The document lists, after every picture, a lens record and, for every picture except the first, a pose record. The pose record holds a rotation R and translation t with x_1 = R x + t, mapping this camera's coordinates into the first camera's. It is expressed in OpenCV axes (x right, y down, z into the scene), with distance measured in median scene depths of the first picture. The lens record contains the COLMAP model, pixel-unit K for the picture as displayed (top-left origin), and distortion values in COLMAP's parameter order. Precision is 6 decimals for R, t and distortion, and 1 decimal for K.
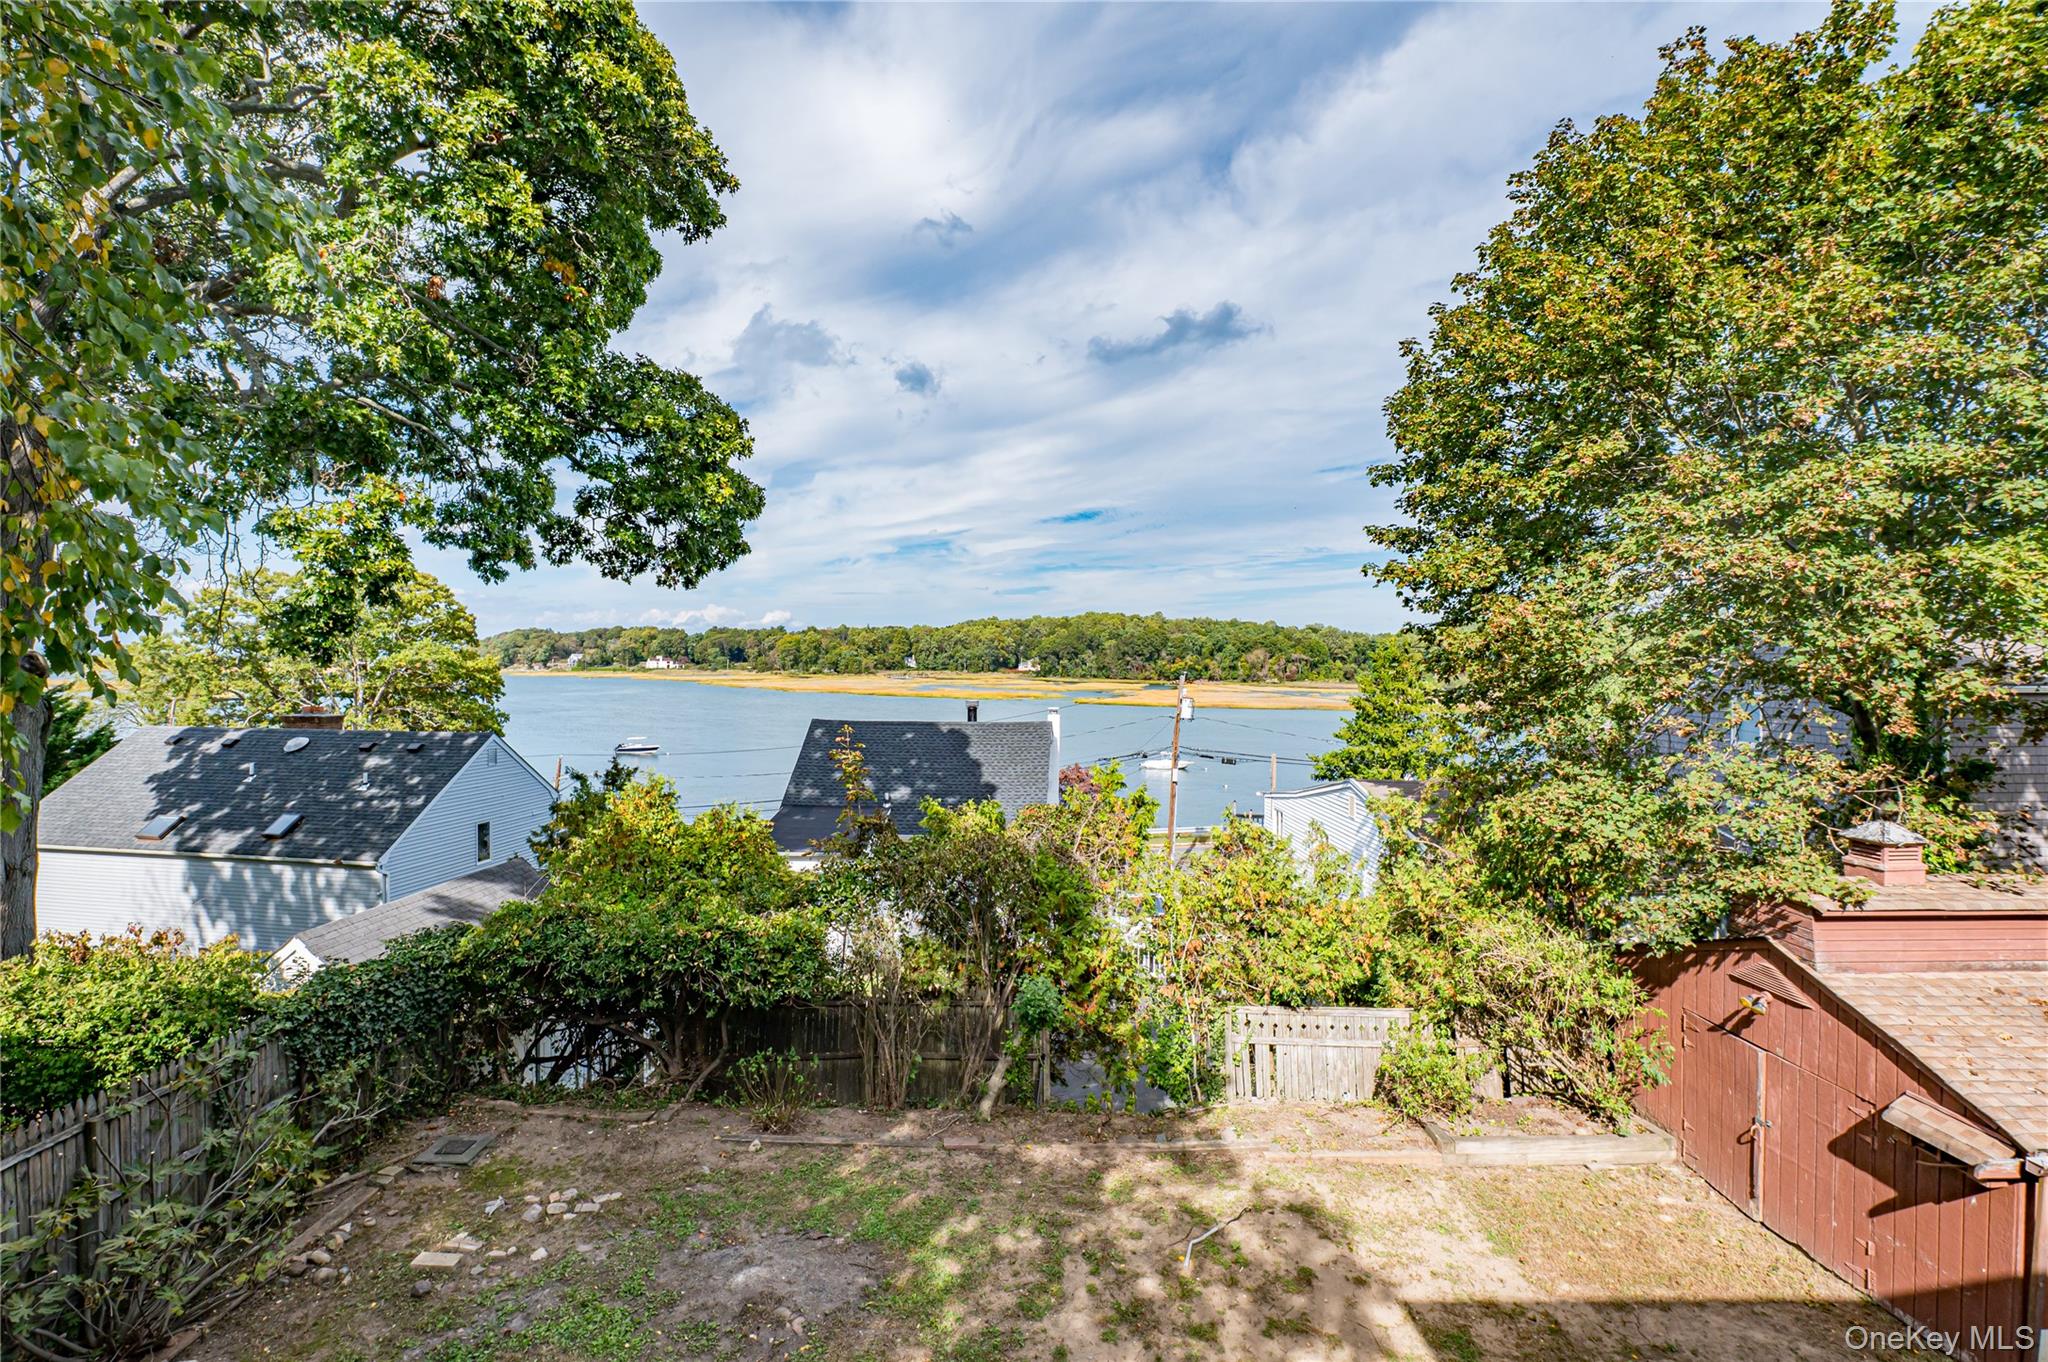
lens RADIAL K [[960.9, 0, 1031.0], [0, 960.9, 659.7], [0, 0, 1]] dist [-0.000236, -0.003382]
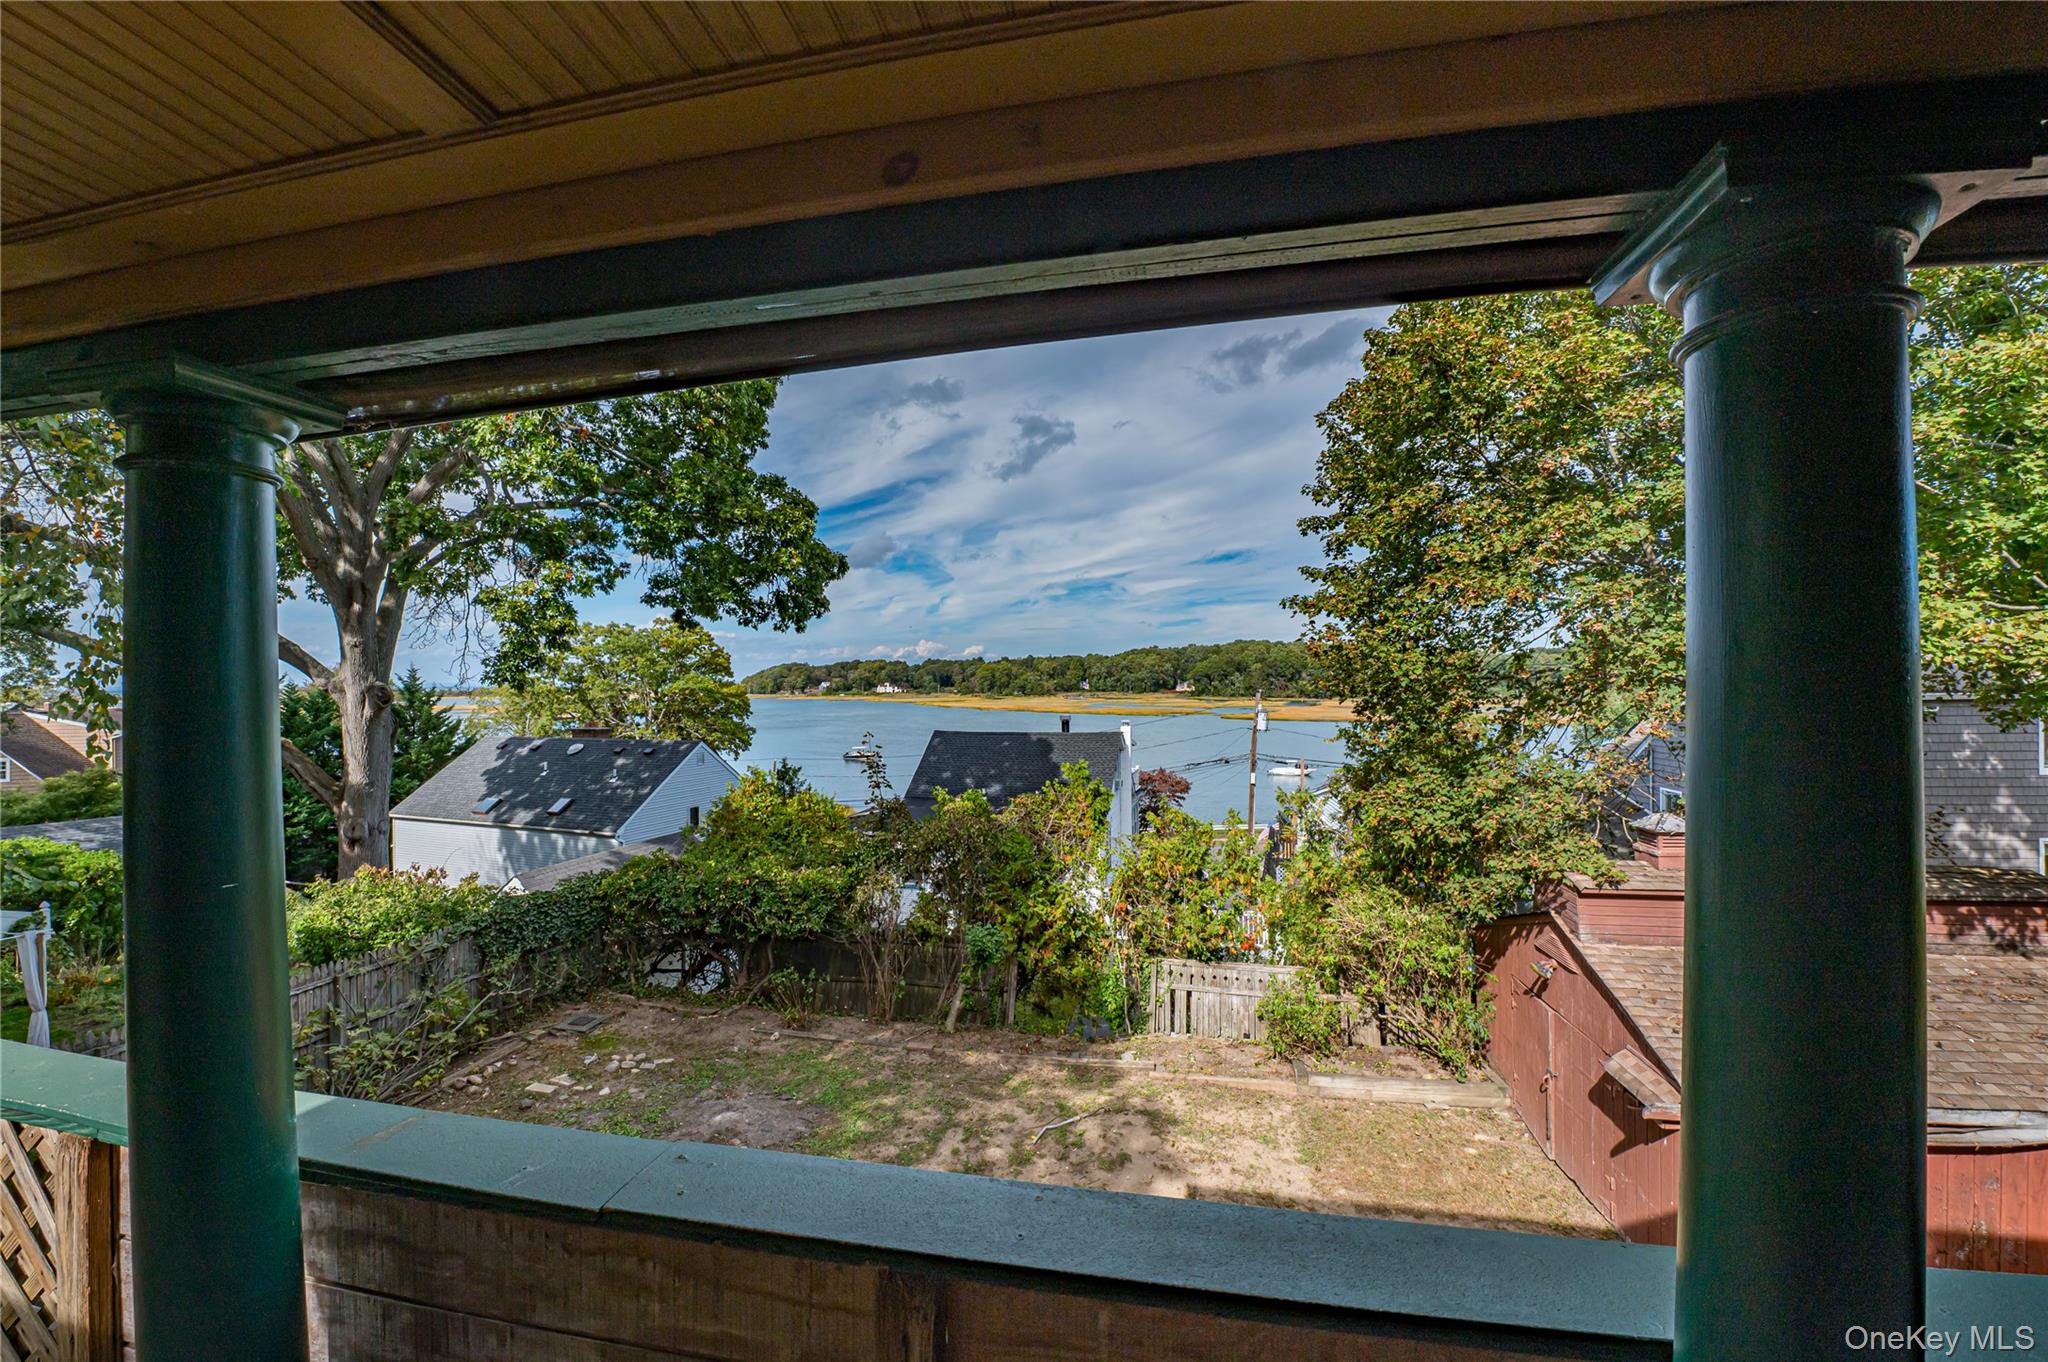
lens RADIAL K [[807.0, 0, 1027.2], [0, 807.0, 668.0], [0, 0, 1]] dist [-0.007808, -0.001655]
pose [[0.980143, -0.017508, -0.197516, 0.257222], [0.013890, 0.999710, -0.019685, 0.004637], [0.197804, 0.016551, 0.980102, -0.058065]]
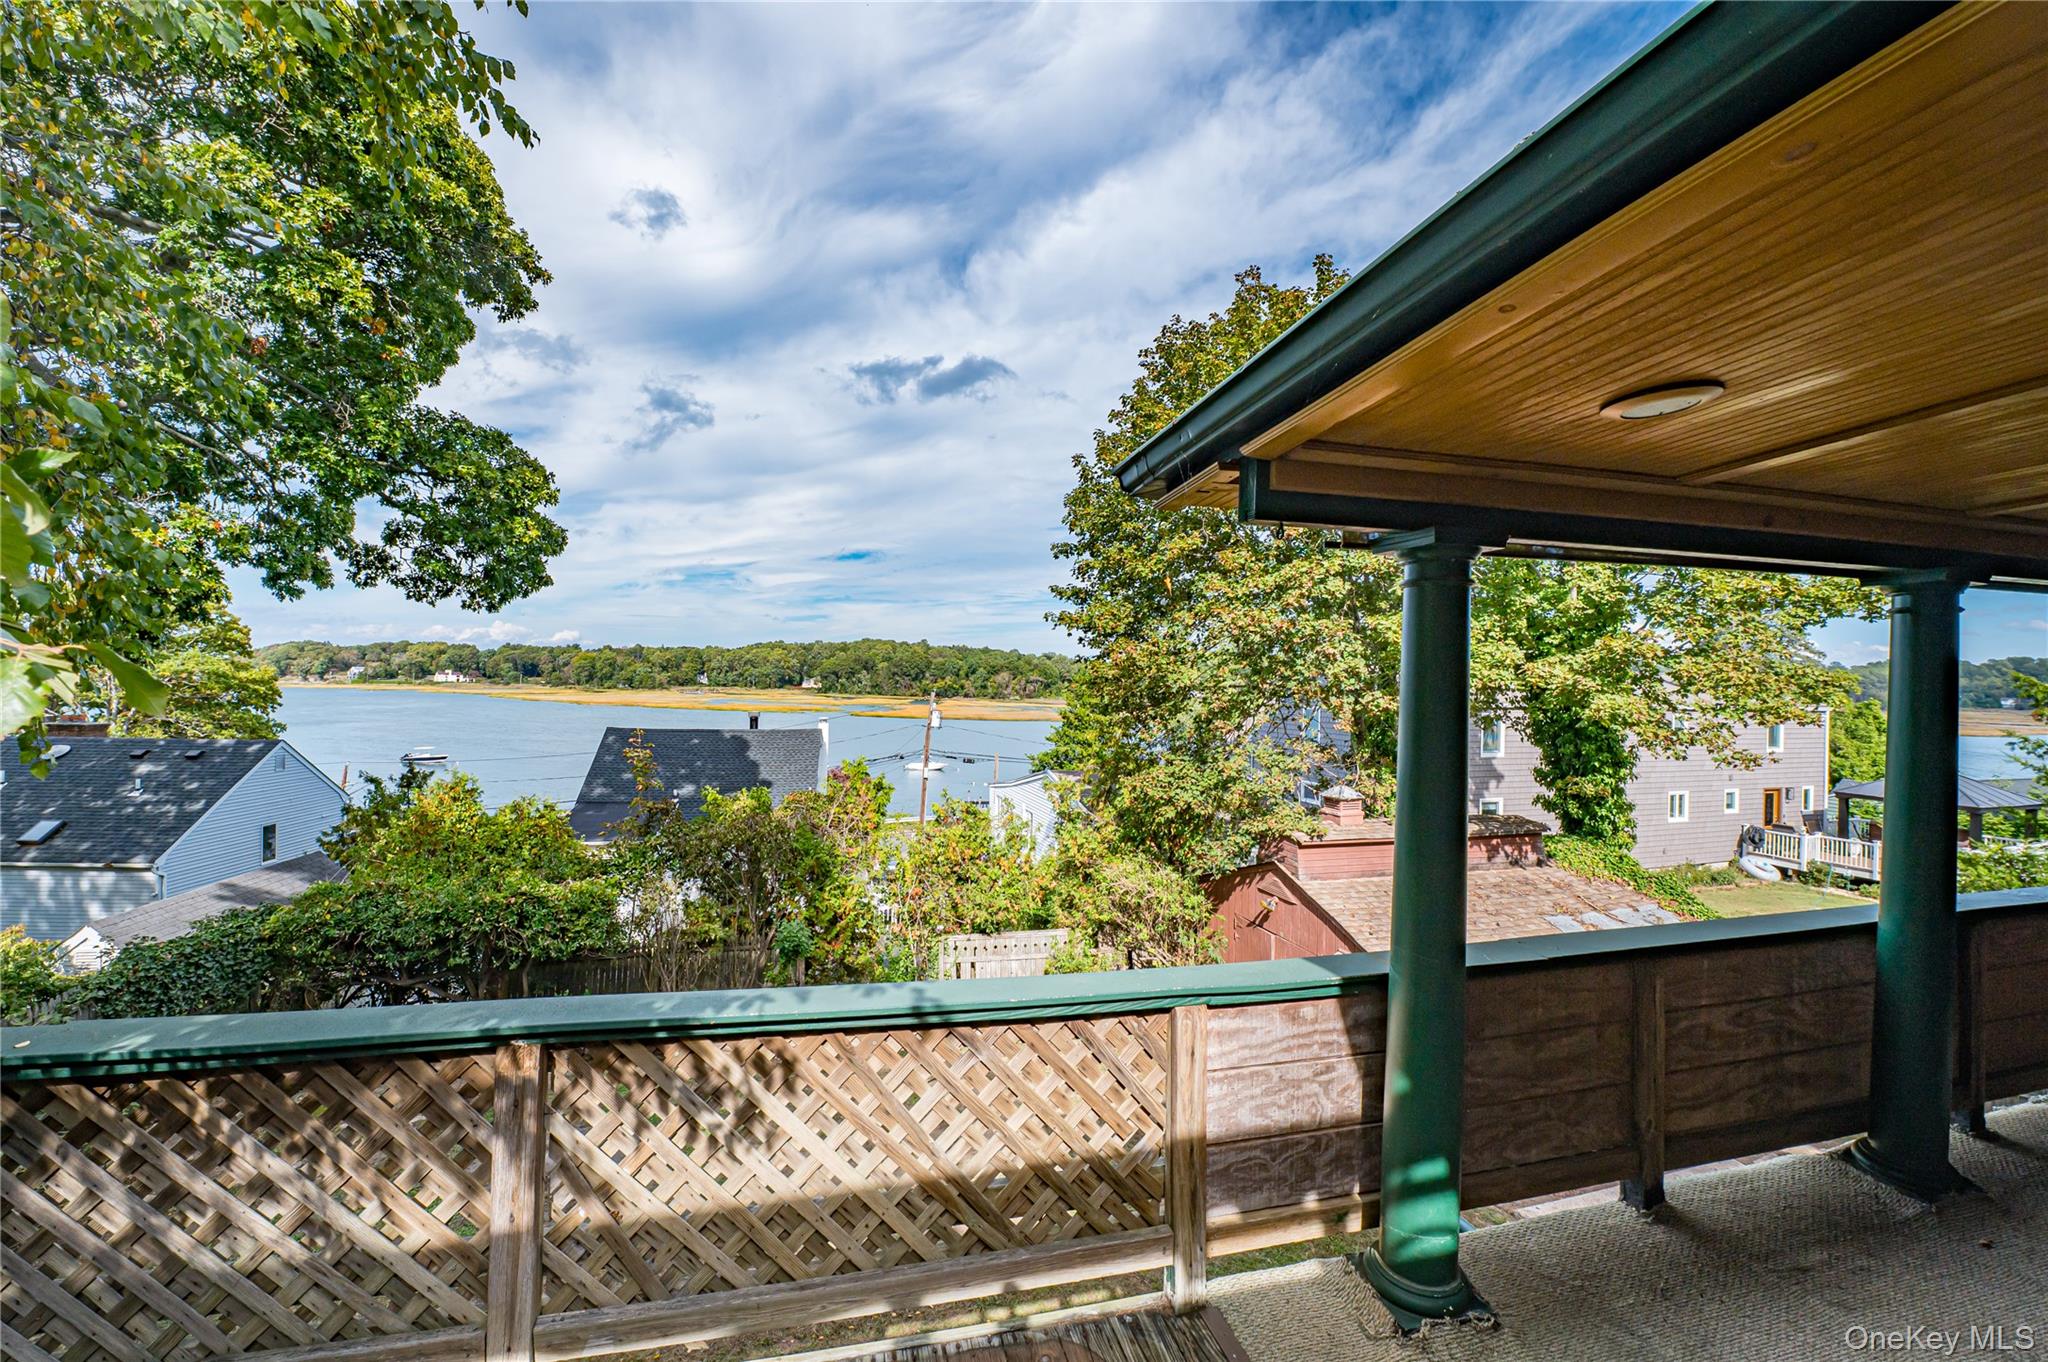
lens RADIAL K [[807.0, 0, 1016.6], [0, 807.0, 668.6], [0, 0, 1]] dist [-0.007808, -0.001655]
pose [[0.969646, 0.015882, 0.243998, 0.025726], [-0.012589, 0.999807, -0.015051, 0.000383], [-0.244190, 0.011522, 0.969659, -0.127518]]
